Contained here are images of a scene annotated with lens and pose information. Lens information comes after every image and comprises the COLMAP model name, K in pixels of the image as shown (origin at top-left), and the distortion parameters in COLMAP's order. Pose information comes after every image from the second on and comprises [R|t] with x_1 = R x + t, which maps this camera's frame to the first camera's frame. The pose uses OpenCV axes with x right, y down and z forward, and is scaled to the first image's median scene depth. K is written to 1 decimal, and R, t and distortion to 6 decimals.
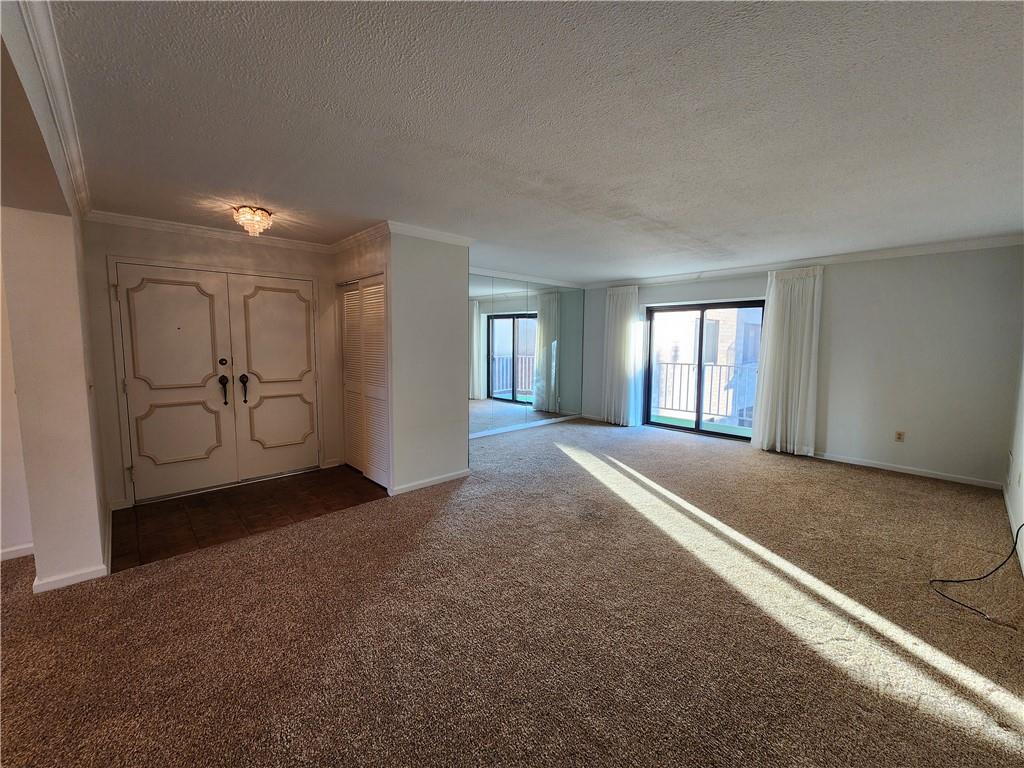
lens RADIAL K [[404.2, 0, 512.8], [0, 404.2, 367.2], [0, 0, 1]] dist [0.001685, 0.000154]
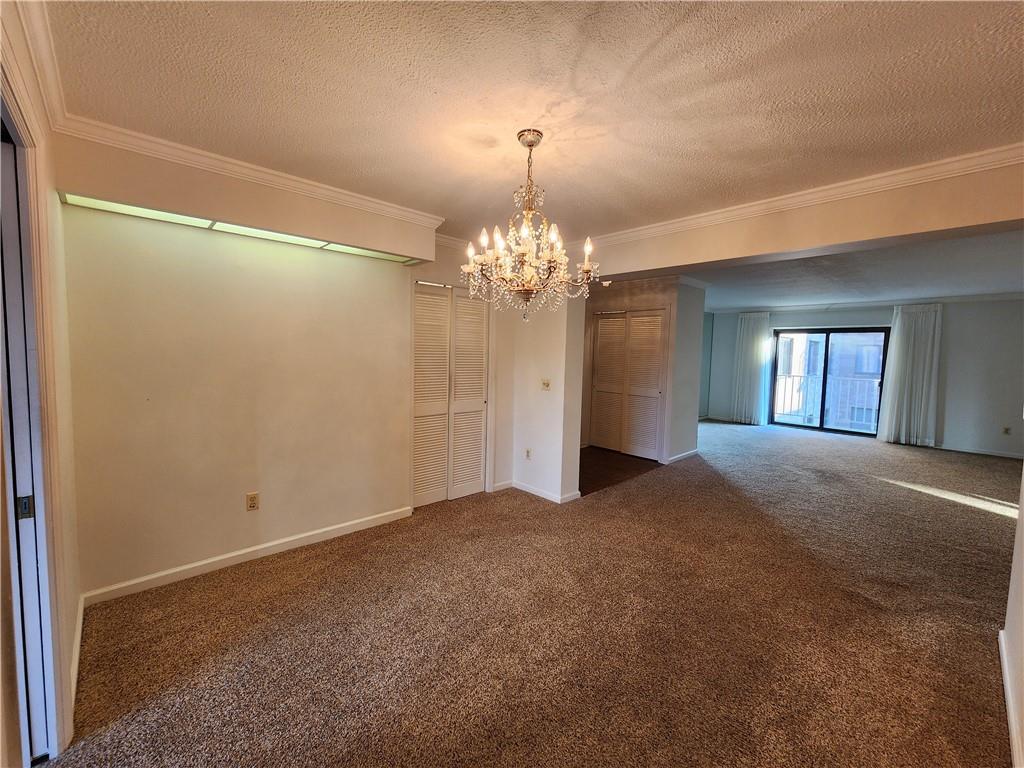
lens RADIAL K [[404.2, 0, 512.8], [0, 404.2, 367.2], [0, 0, 1]] dist [0.001685, 0.000154]
pose [[0.999879, 0.015476, 0.001856, -0.598196], [-0.015429, 0.999615, -0.023049, 0.011961], [-0.002212, 0.023017, 0.999733, -0.305072]]
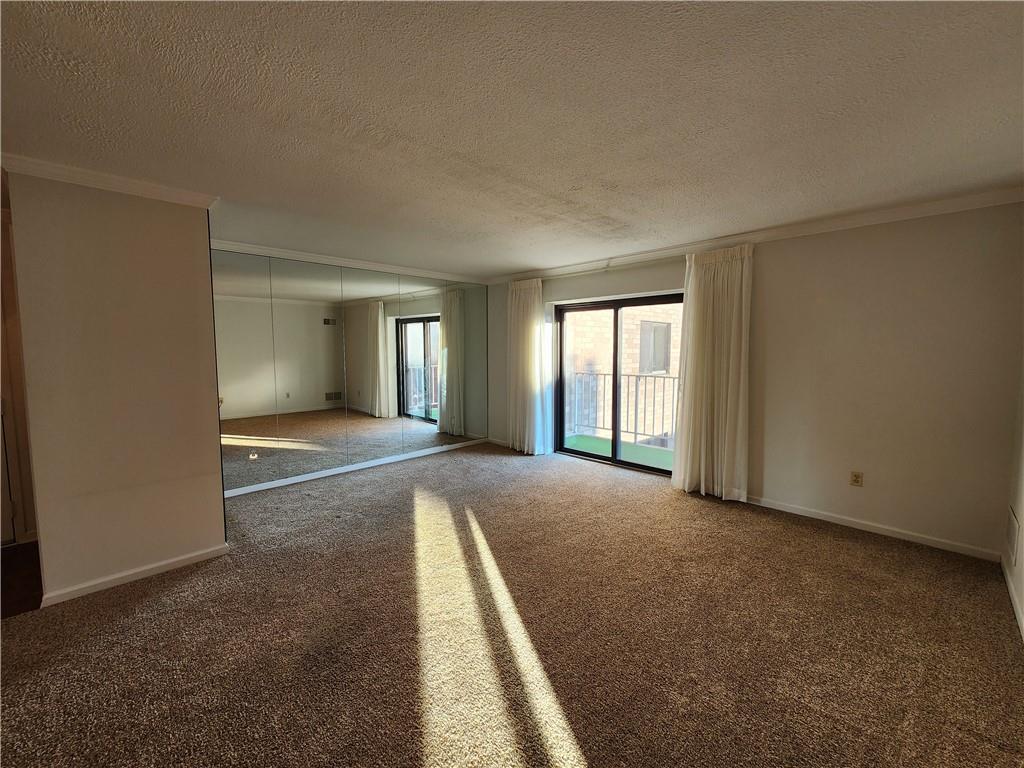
lens RADIAL K [[404.2, 0, 512.8], [0, 404.2, 367.2], [0, 0, 1]] dist [0.001685, 0.000154]
pose [[0.999451, -0.011436, 0.031082, 0.278472], [0.011929, 0.999805, -0.015712, -0.018278], [-0.030896, 0.016074, 0.999393, 0.255015]]
